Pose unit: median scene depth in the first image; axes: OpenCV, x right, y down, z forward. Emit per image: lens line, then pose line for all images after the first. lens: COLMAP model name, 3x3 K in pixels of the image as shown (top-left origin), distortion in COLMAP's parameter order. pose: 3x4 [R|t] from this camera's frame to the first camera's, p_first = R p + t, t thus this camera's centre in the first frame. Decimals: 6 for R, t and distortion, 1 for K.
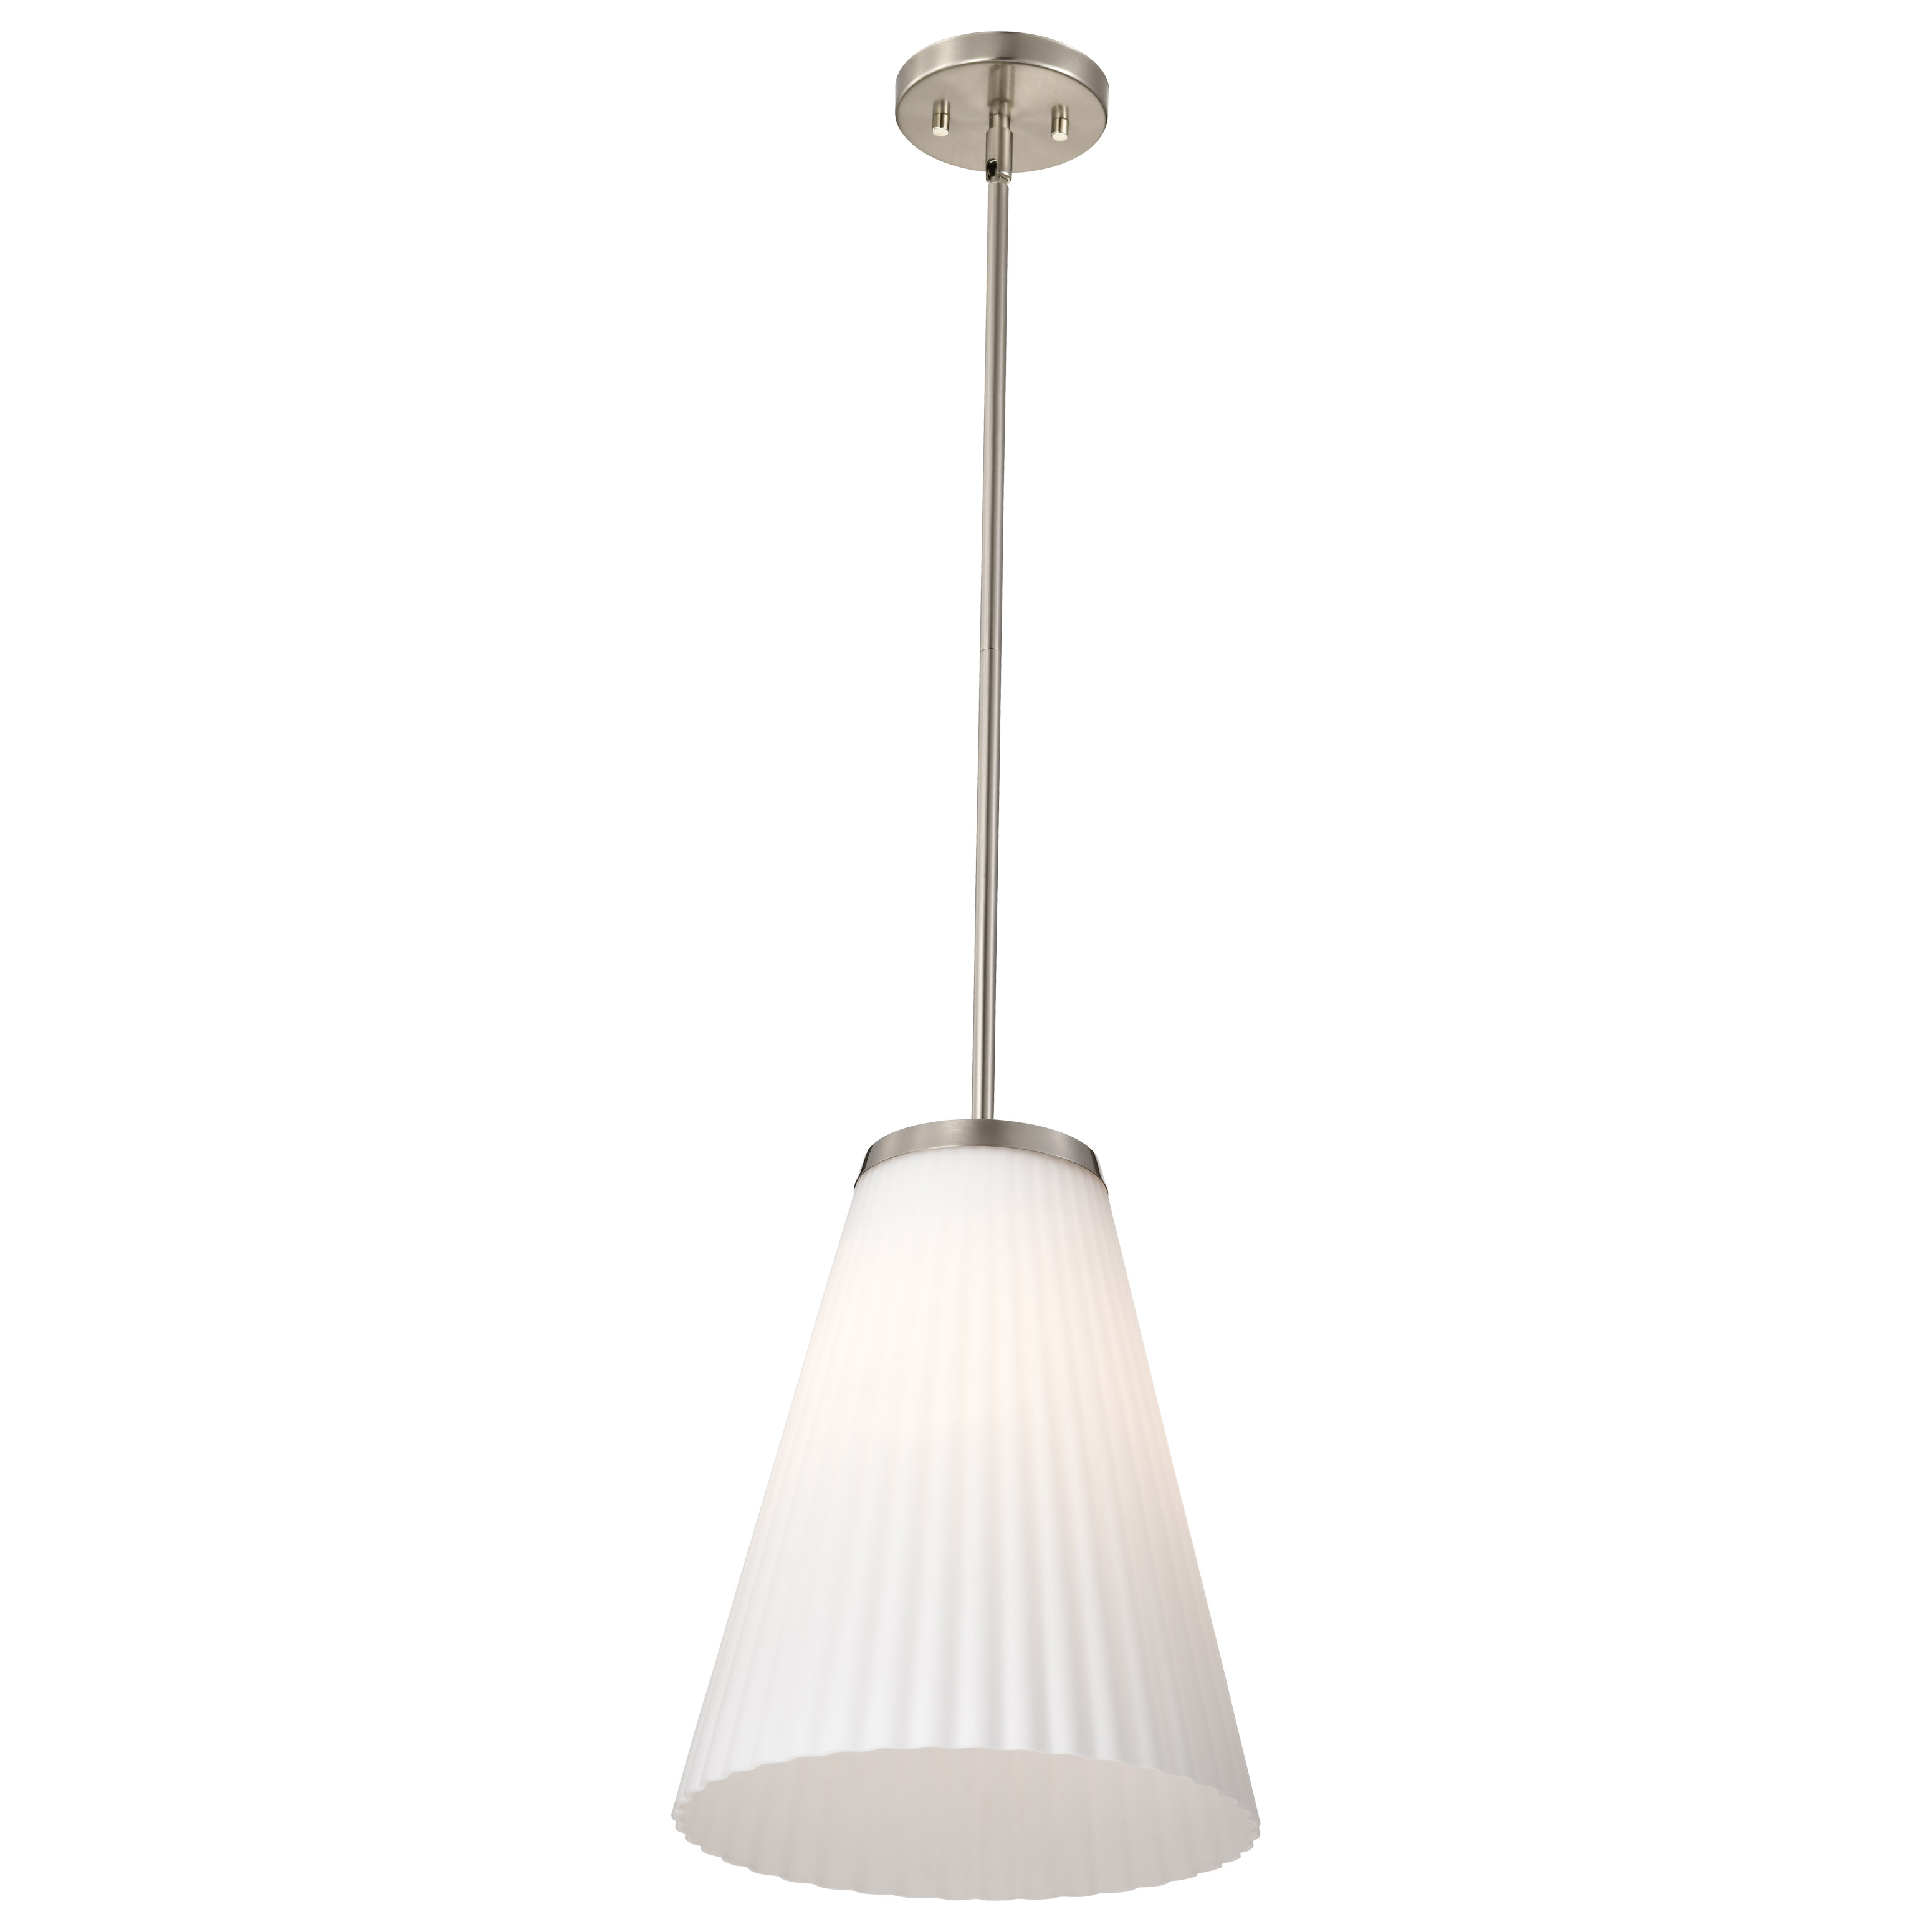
lens RADIAL K [[7672.3, 0, 964.0], [0, 7672.3, 973.7], [0, 0, 1]] dist [-0.198520, 0.000000]
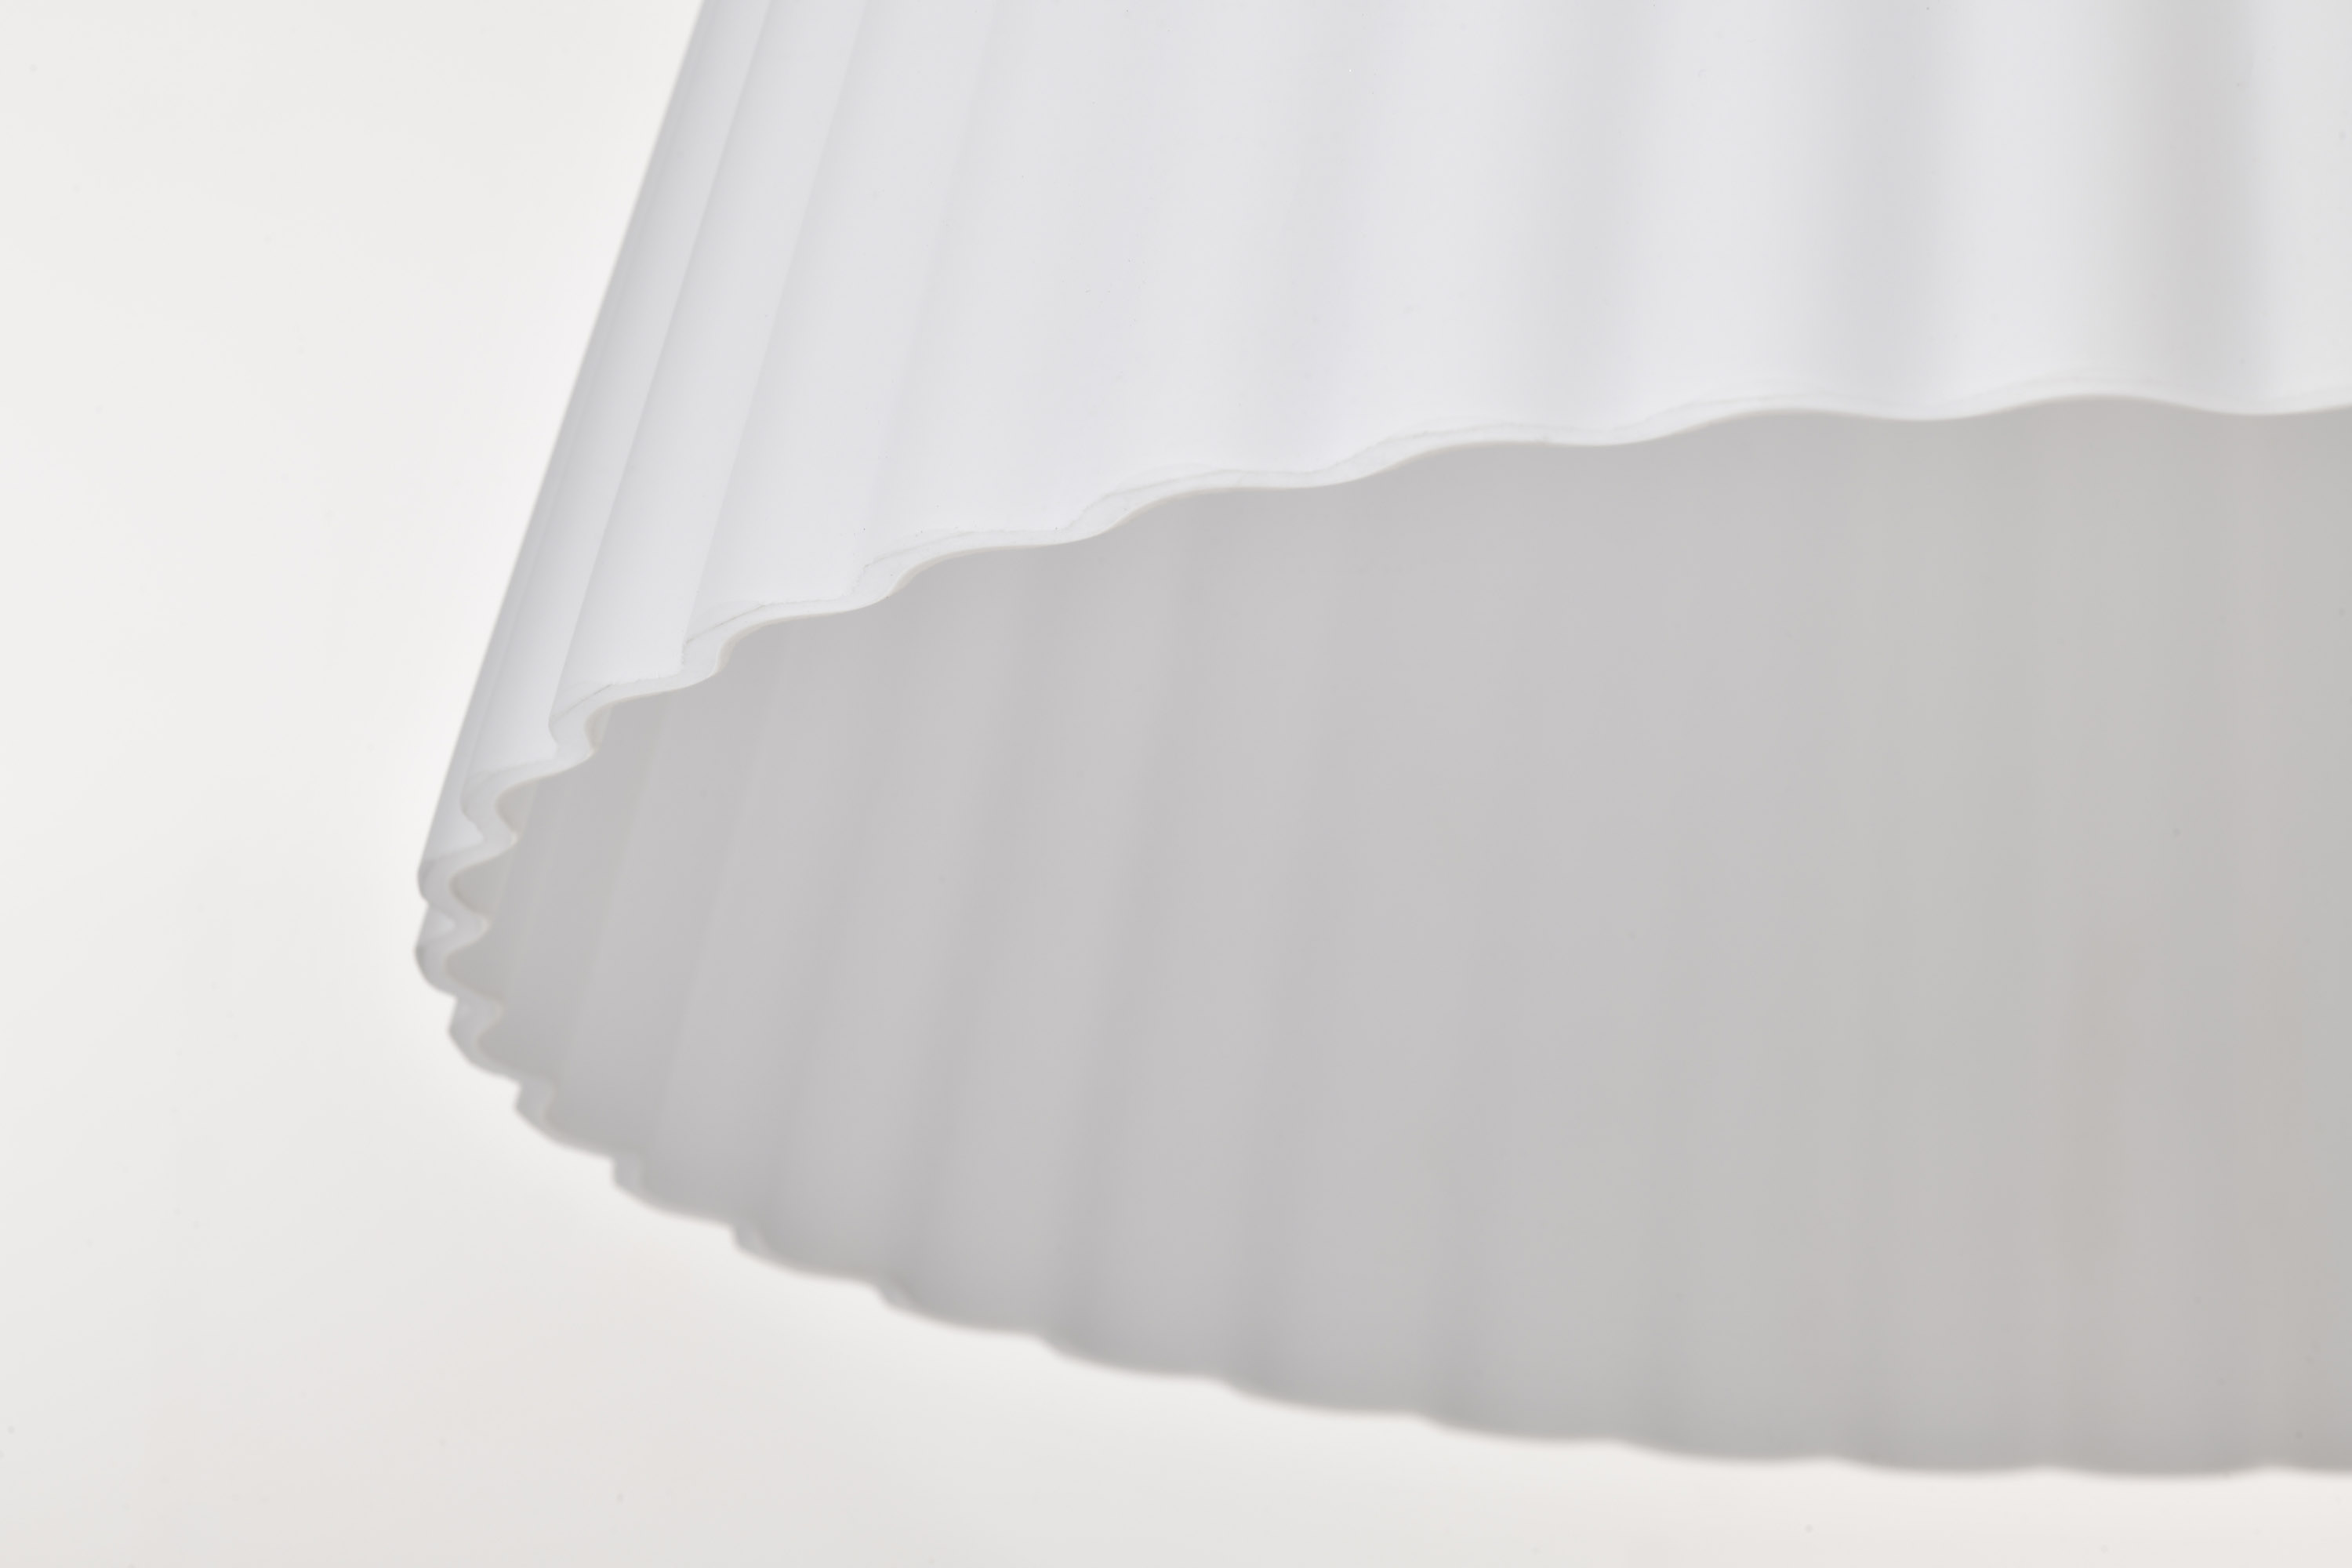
lens RADIAL K [[6808.4, 0, 1176.7], [0, 6808.4, 782.8], [0, 0, 1]] dist [0.490917, 0.000000]
pose [[0.999968, 0.004596, -0.006581, -0.020268], [-0.004518, 0.999920, 0.011815, 0.104187], [0.006635, -0.011785, 0.999909, 0.846893]]
